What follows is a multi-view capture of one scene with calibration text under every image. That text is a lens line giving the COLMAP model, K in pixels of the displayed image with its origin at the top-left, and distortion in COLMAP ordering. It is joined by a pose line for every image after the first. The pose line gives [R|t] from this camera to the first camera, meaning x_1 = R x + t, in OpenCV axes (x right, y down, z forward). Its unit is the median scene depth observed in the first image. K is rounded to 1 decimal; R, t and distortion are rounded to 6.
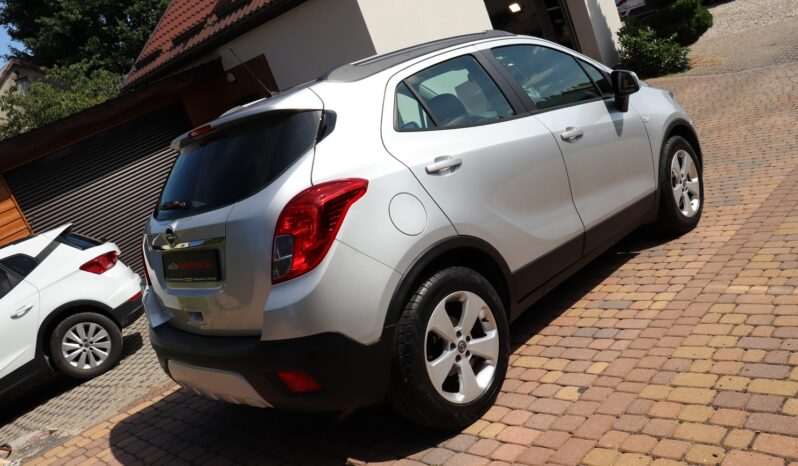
lens RADIAL K [[671.4, 0, 399.9], [0, 671.4, 221.2], [0, 0, 1]] dist [-0.175394, 0.170426]
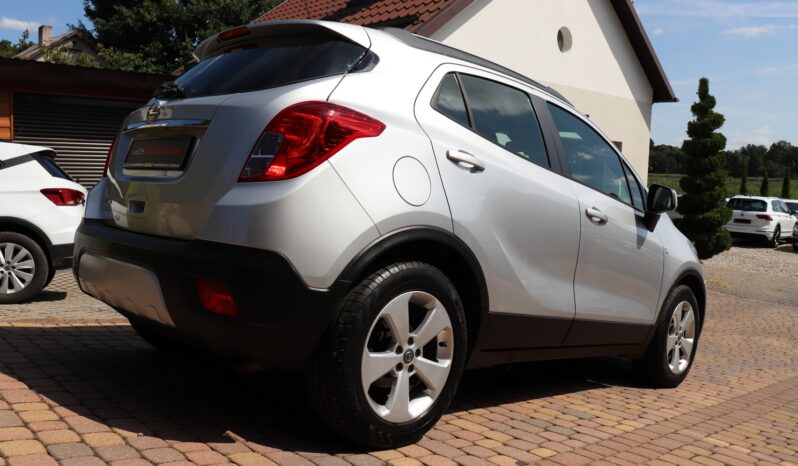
lens RADIAL K [[671.4, 0, 399.9], [0, 671.4, 221.2], [0, 0, 1]] dist [-0.175394, 0.170426]
pose [[0.921506, 0.388177, -0.012047, 0.024754], [-0.383562, 0.904810, -0.184931, 0.178795], [-0.060886, 0.175036, 0.982678, 0.130432]]
